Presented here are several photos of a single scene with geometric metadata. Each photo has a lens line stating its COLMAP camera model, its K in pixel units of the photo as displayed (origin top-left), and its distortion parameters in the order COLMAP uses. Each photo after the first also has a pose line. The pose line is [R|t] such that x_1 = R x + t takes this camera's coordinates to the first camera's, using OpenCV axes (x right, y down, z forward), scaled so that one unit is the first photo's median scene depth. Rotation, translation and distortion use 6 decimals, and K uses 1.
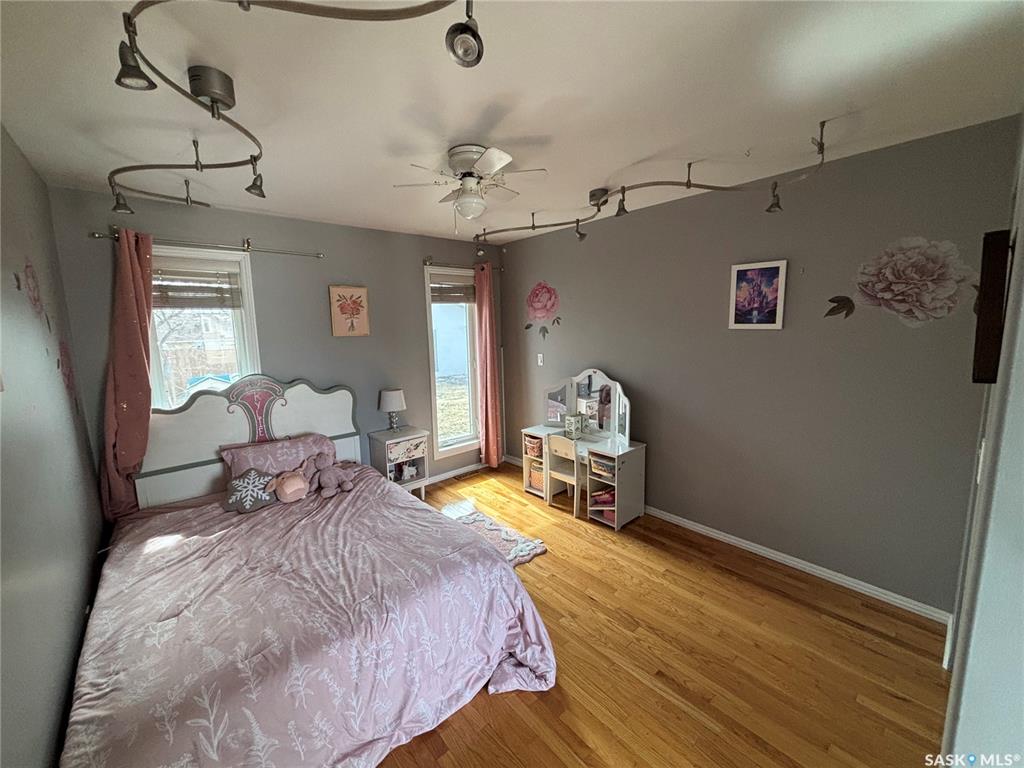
lens RADIAL K [[411.3, 0, 509.1], [0, 411.3, 380.3], [0, 0, 1]] dist [0.008089, -0.002491]
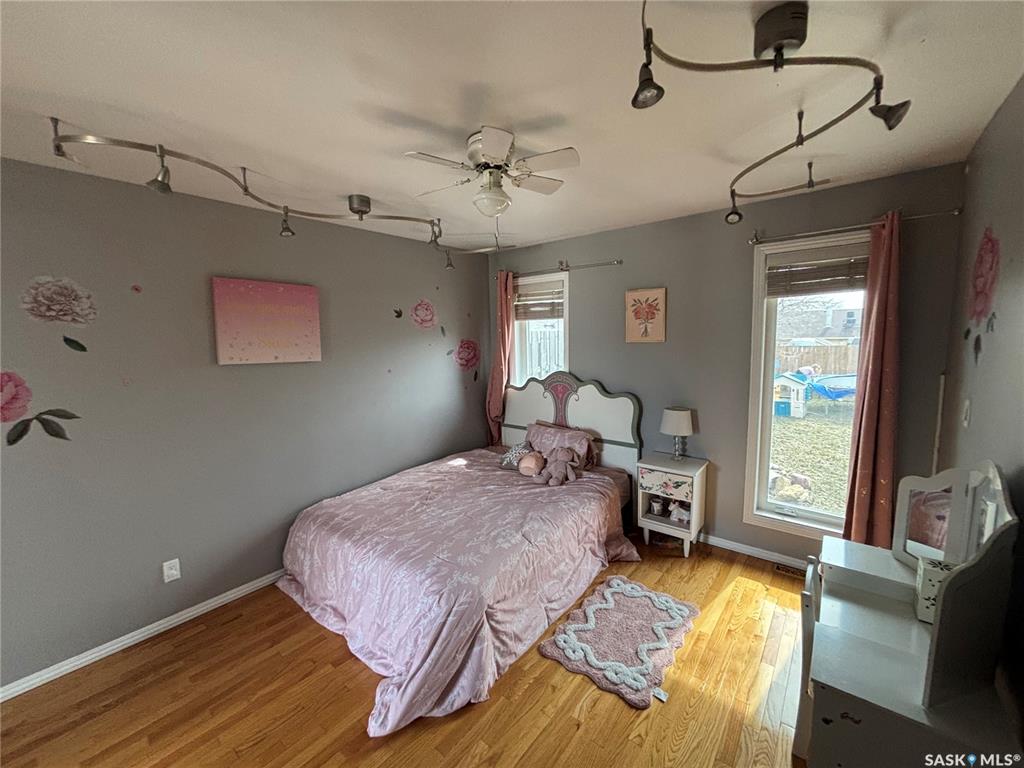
lens RADIAL K [[411.3, 0, 508.7], [0, 411.3, 382.7], [0, 0, 1]] dist [0.008089, -0.002491]
pose [[0.165165, 0.137195, -0.976677, 0.637285], [-0.117594, 0.985953, 0.118611, -0.120550], [0.979230, 0.095260, 0.178978, 0.709073]]
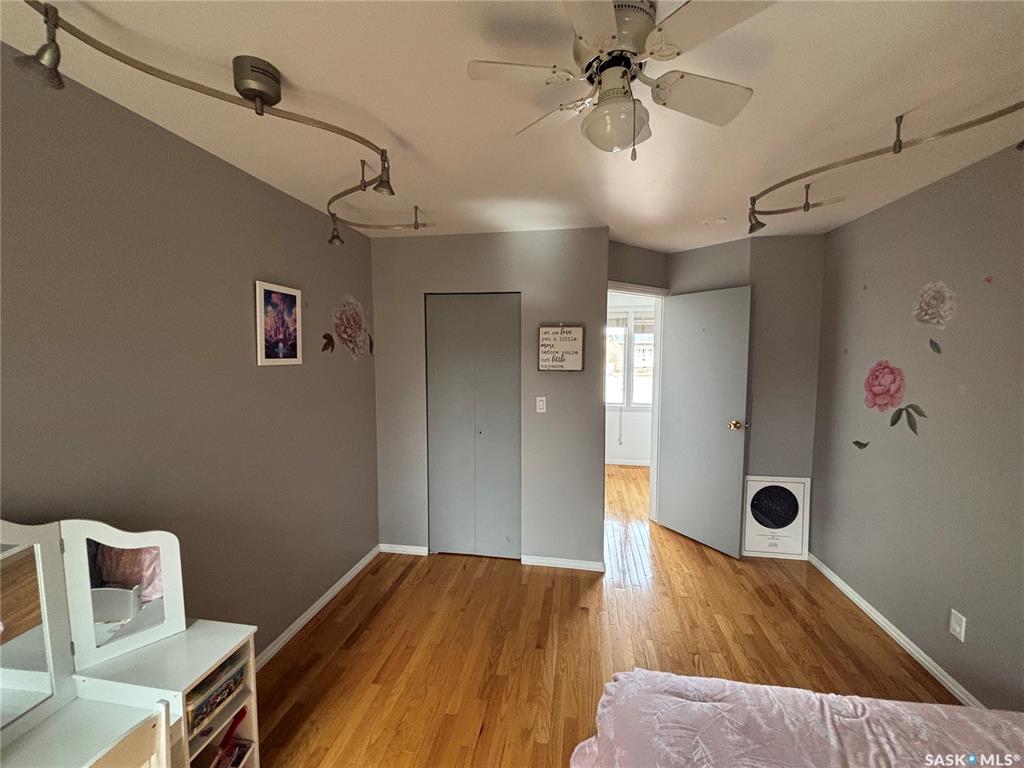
lens RADIAL K [[411.3, 0, 512.3], [0, 411.3, 382.1], [0, 0, 1]] dist [0.008089, -0.002491]
pose [[-0.628768, -0.034930, 0.776808, -0.335015], [0.124526, 0.981574, 0.144932, -0.151408], [-0.767557, 0.187861, -0.612833, 1.149641]]
